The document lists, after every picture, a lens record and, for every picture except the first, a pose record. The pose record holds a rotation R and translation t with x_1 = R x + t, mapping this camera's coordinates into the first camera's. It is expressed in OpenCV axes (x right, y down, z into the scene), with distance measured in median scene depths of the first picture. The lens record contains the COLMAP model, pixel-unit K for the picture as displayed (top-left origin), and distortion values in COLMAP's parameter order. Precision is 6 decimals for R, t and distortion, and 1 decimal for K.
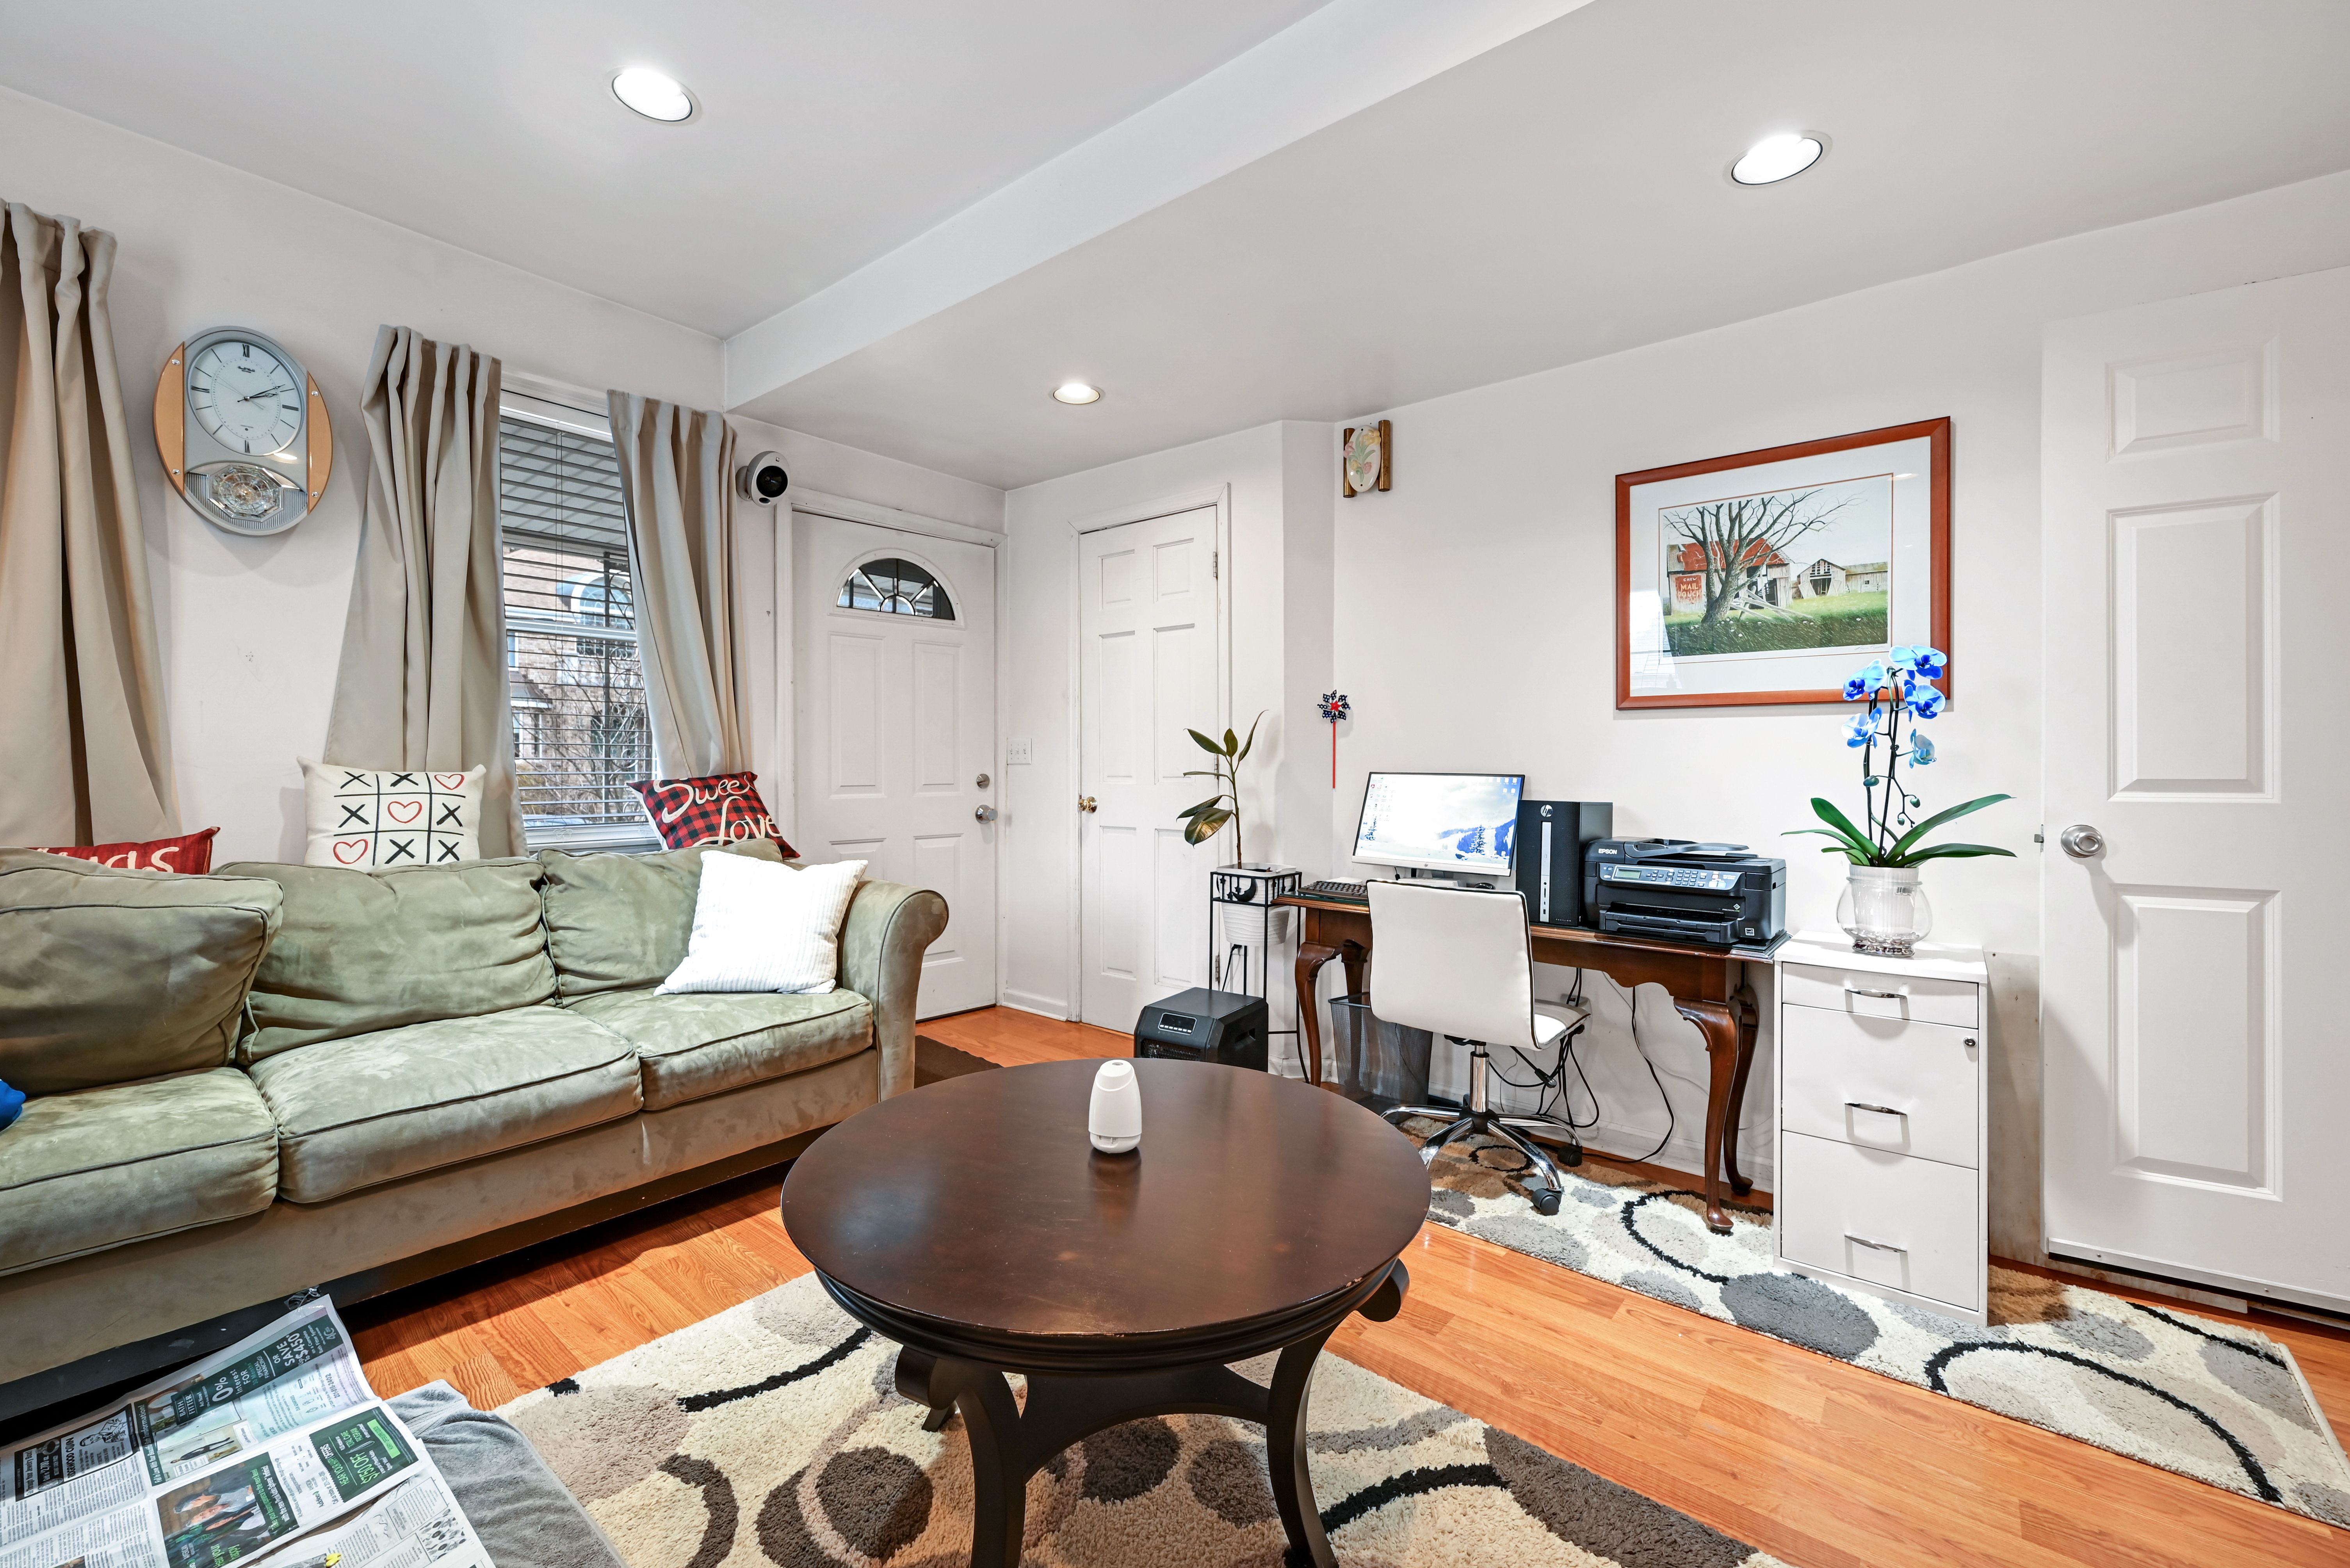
lens RADIAL K [[953.9, 0, 1191.6], [0, 953.9, 766.0], [0, 0, 1]] dist [-0.001242, 0.000131]
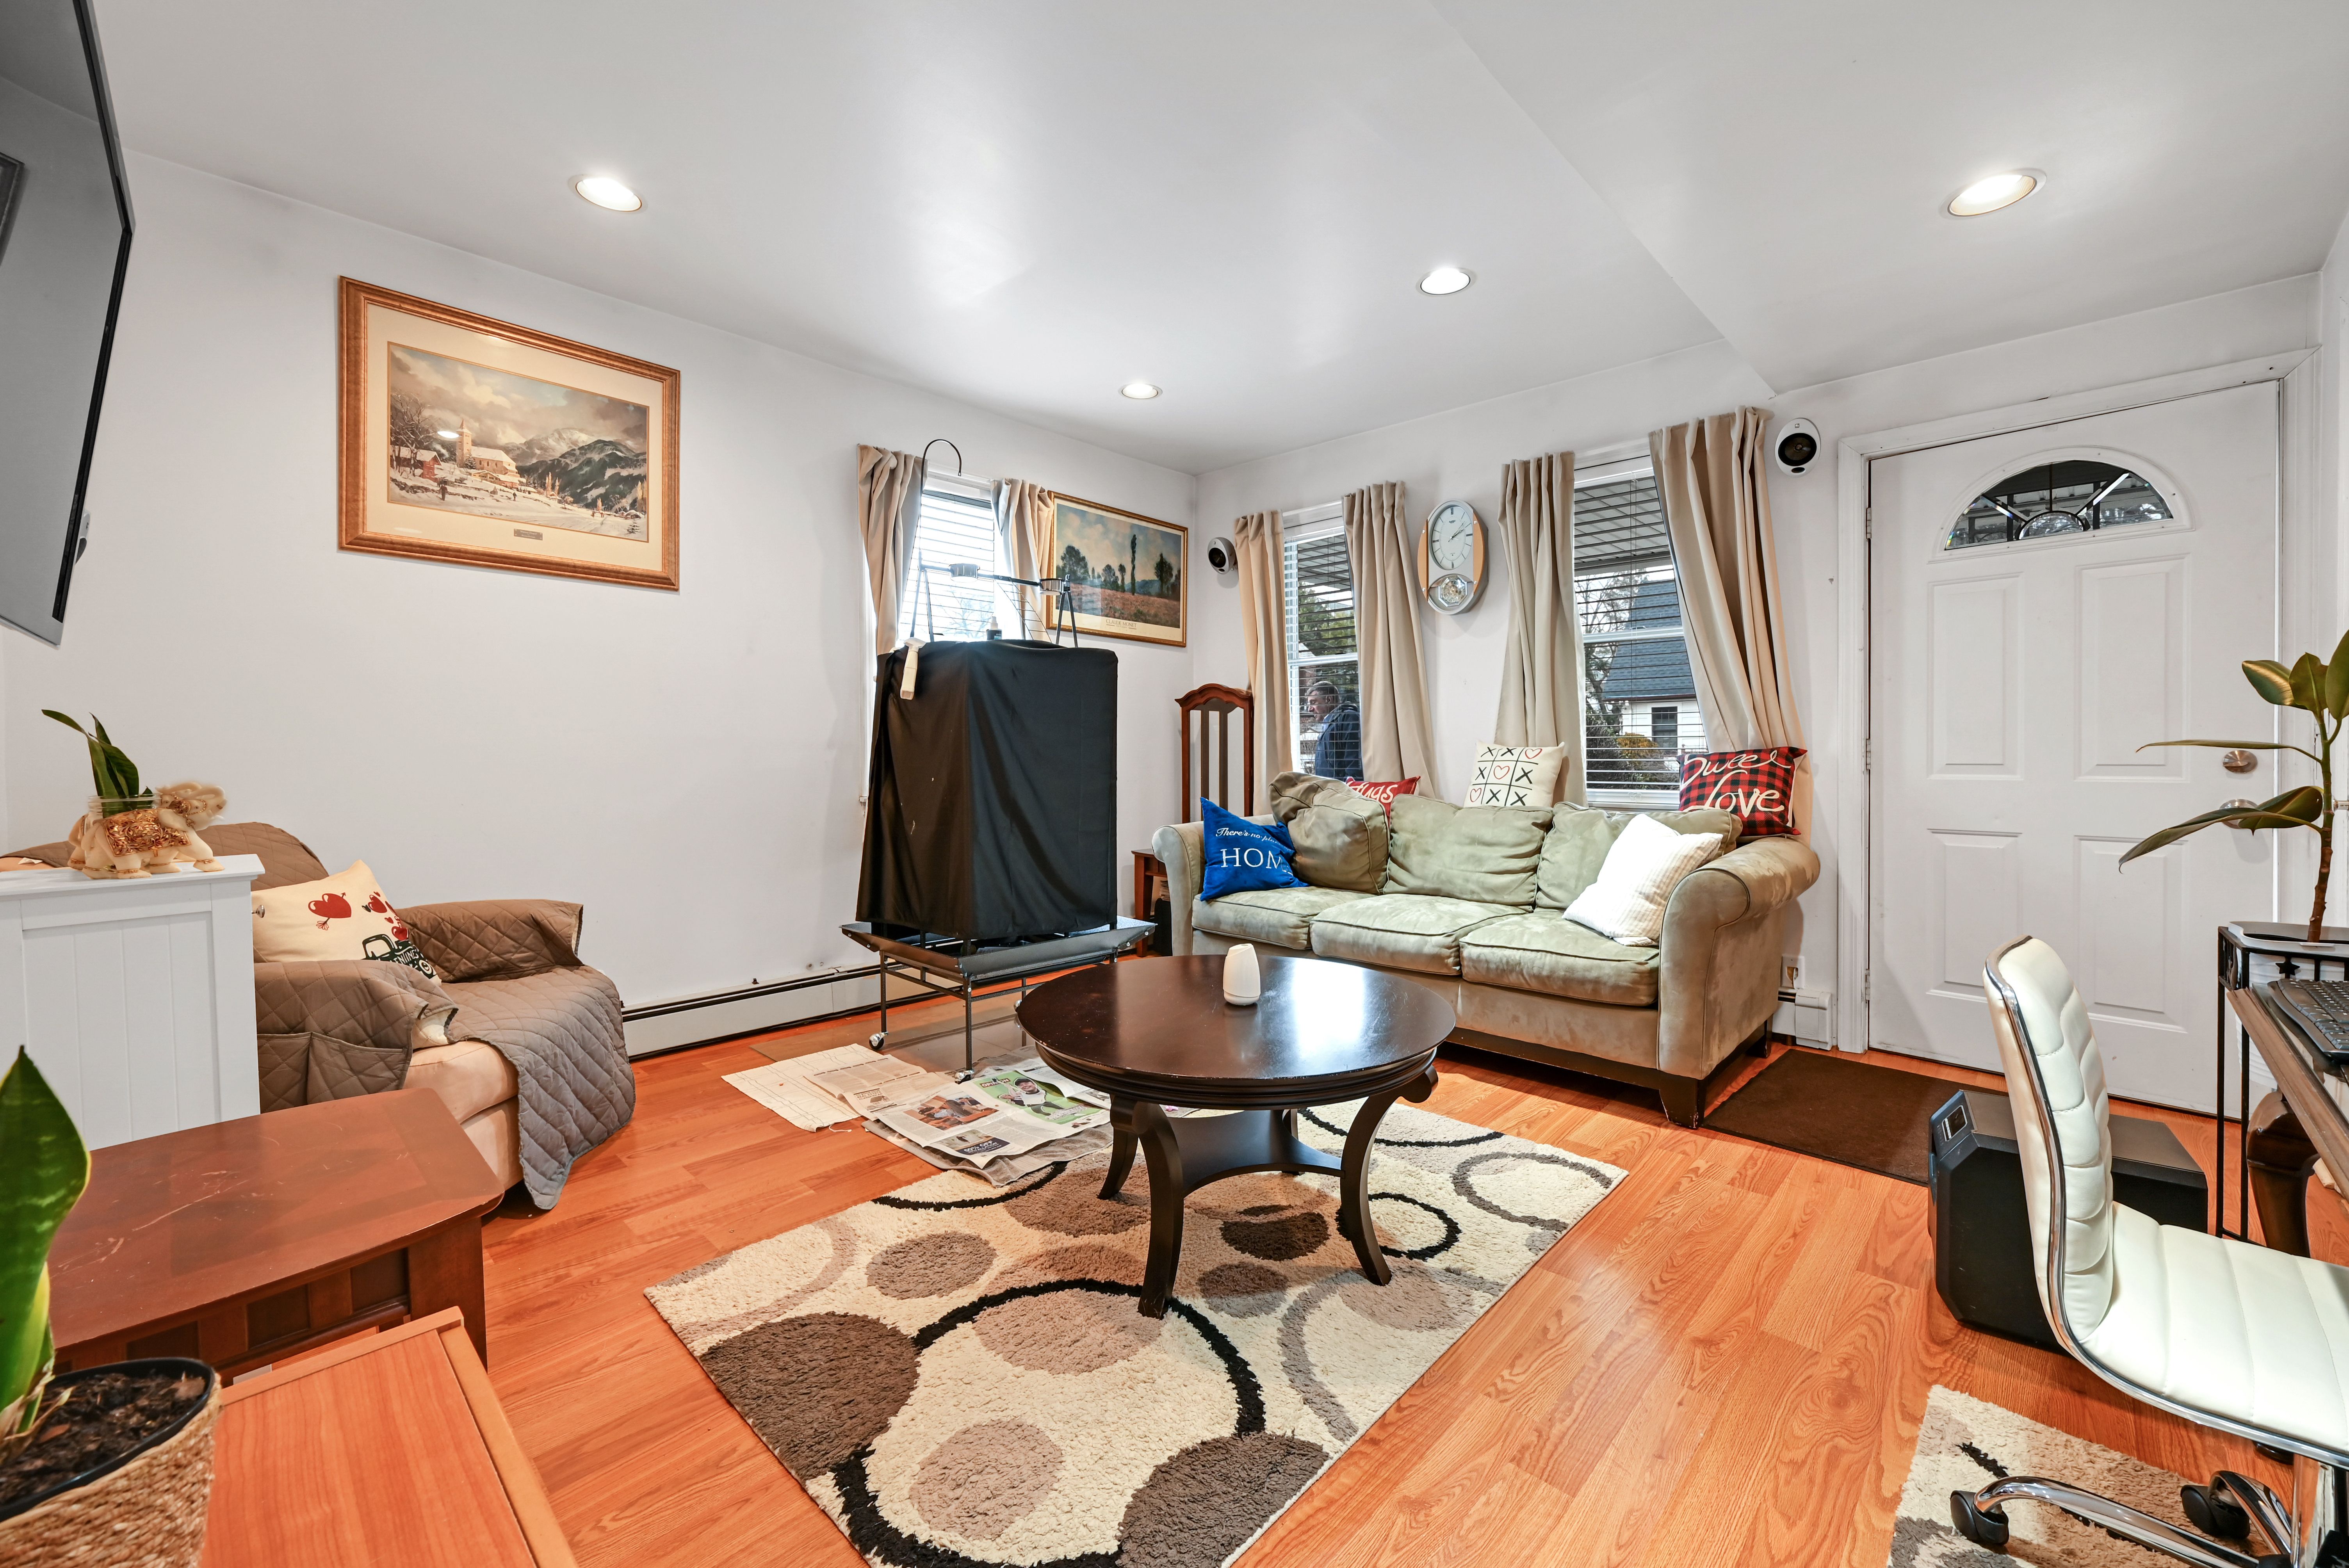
lens RADIAL K [[953.4, 0, 1183.7], [0, 953.4, 769.4], [0, 0, 1]] dist [-0.001242, 0.000131]
pose [[-0.077045, 0.015959, -0.996900, 0.782983], [-0.000504, 0.999871, 0.016045, 0.018497], [0.997027, 0.001739, -0.077027, 0.600458]]
